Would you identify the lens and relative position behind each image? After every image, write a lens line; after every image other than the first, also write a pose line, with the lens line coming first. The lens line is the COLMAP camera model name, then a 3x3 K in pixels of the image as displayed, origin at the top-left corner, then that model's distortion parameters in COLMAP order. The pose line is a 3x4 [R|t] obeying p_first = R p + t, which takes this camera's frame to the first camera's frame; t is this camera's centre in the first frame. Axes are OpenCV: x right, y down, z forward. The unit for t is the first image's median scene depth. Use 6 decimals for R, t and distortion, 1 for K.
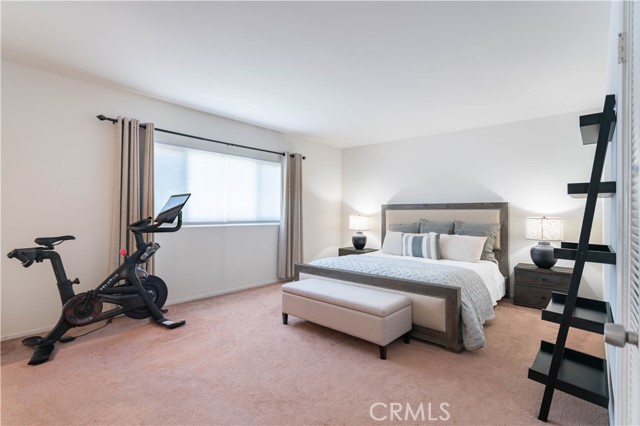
lens RADIAL K [[308.1, 0, 320.1], [0, 308.1, 211.6], [0, 0, 1]] dist [-0.004440, 0.000683]
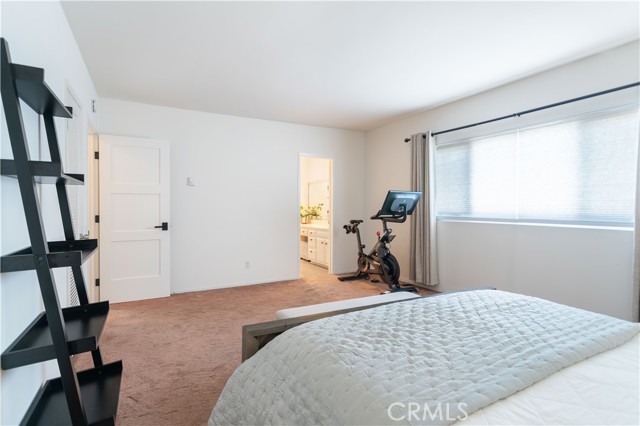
lens RADIAL K [[308.1, 0, 318.1], [0, 308.1, 213.0], [0, 0, 1]] dist [-0.004440, 0.000683]
pose [[-0.323679, 0.012679, -0.946082, 0.611420], [0.002531, 0.999918, 0.012534, 0.008598], [0.946164, 0.001663, -0.323684, 0.848348]]
